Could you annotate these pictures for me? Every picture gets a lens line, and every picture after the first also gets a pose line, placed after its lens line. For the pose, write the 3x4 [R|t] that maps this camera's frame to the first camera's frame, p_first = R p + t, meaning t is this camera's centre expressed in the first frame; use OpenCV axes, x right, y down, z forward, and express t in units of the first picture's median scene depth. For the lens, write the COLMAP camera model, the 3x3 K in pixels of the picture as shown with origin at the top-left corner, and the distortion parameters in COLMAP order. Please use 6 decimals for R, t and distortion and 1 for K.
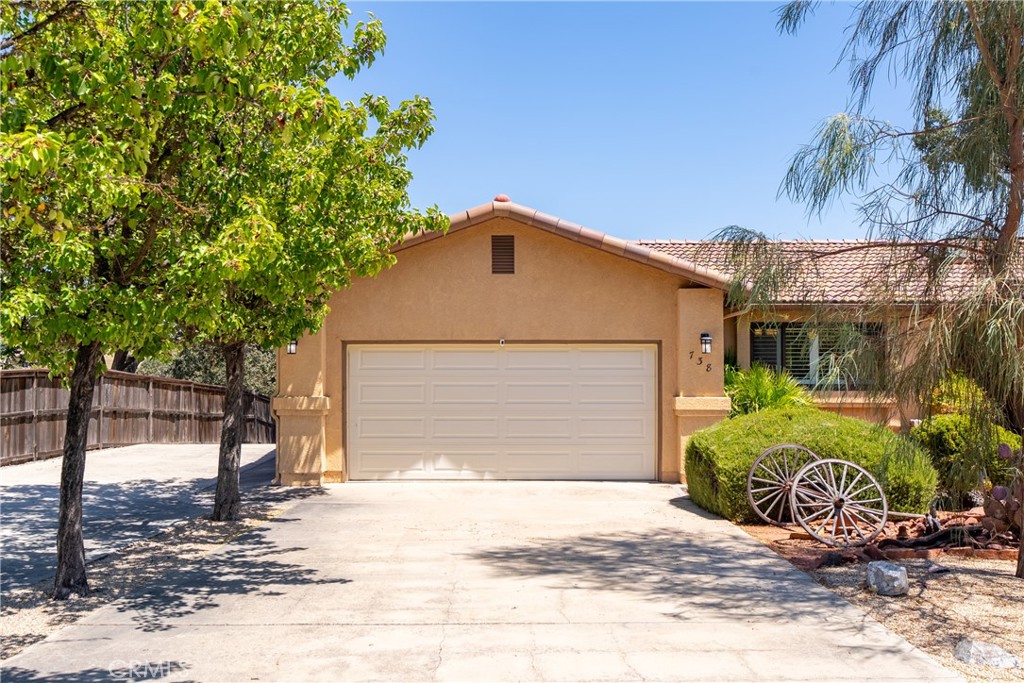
lens RADIAL K [[1056.9, 0, 512.7], [0, 1056.9, 342.3], [0, 0, 1]] dist [-0.004341, 0.000000]
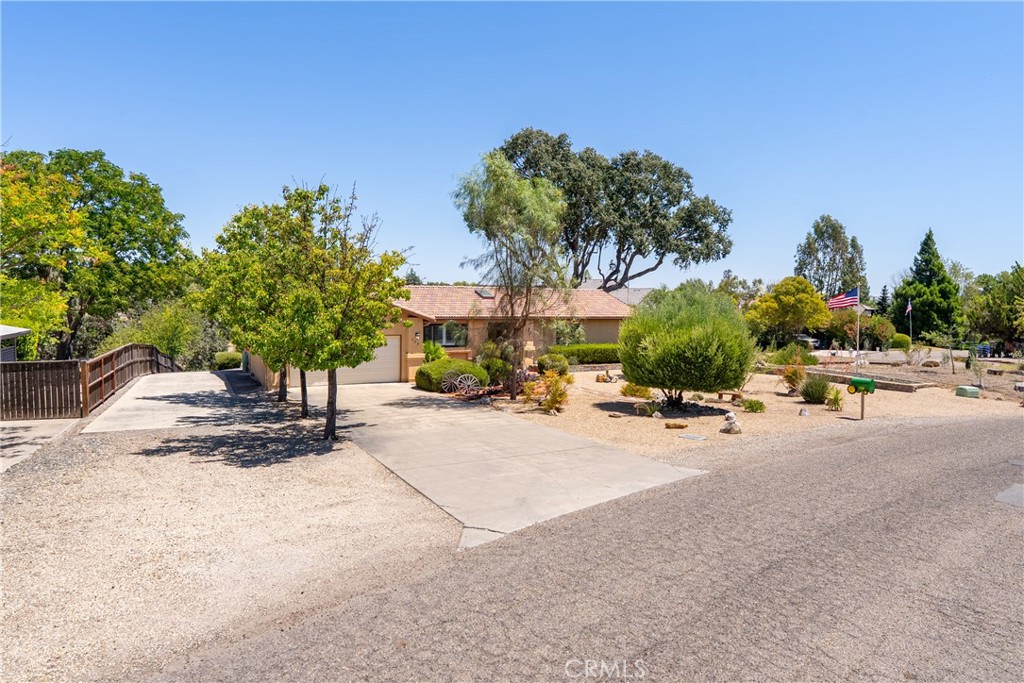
lens RADIAL K [[653.3, 0, 511.9], [0, 653.3, 341.0], [0, 0, 1]] dist [0.005907, 0.001895]
pose [[0.896571, -0.029446, 0.441920, -0.517811], [-0.005798, 0.996922, 0.078189, -0.171392], [-0.442862, -0.072664, 0.893640, -1.032351]]
